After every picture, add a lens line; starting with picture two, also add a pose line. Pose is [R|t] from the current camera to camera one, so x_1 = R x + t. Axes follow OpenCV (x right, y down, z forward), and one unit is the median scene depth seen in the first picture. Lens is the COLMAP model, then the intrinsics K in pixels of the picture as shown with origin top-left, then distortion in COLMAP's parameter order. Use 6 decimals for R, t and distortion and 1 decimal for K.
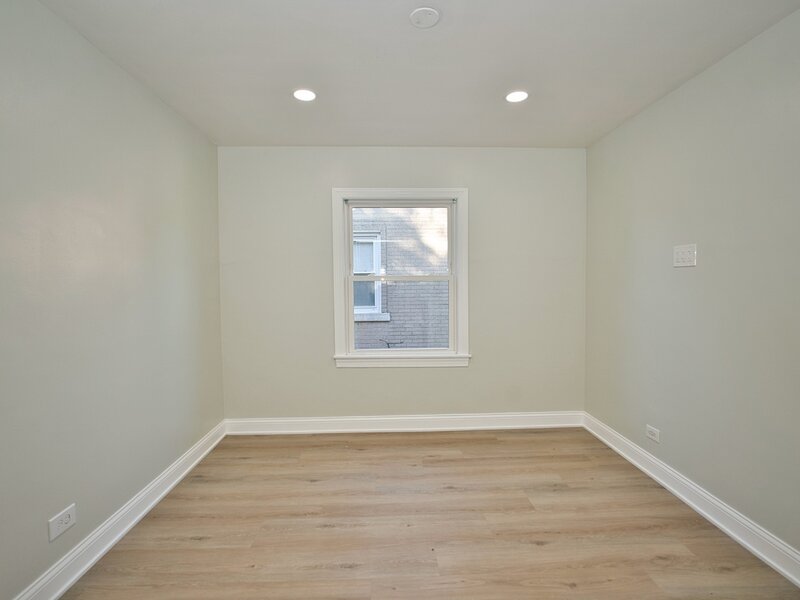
lens RADIAL K [[391.1, 0, 400.3], [0, 391.1, 298.9], [0, 0, 1]] dist [-0.022670, 0.006745]
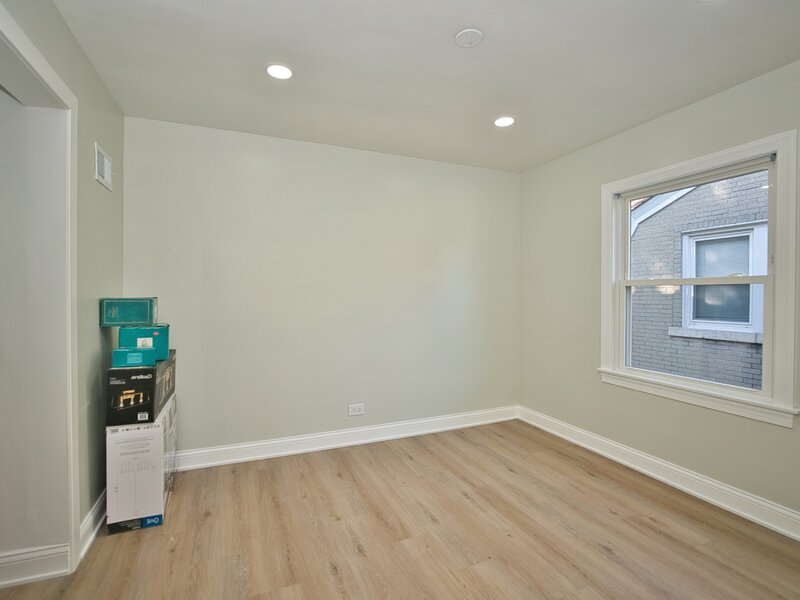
lens RADIAL K [[391.1, 0, 399.5], [0, 391.1, 298.5], [0, 0, 1]] dist [-0.022670, 0.006745]
pose [[0.355537, 0.017724, -0.934494, 0.599557], [-0.042385, 0.999097, 0.002824, 0.000349], [0.933701, 0.038605, 0.355967, 0.275552]]
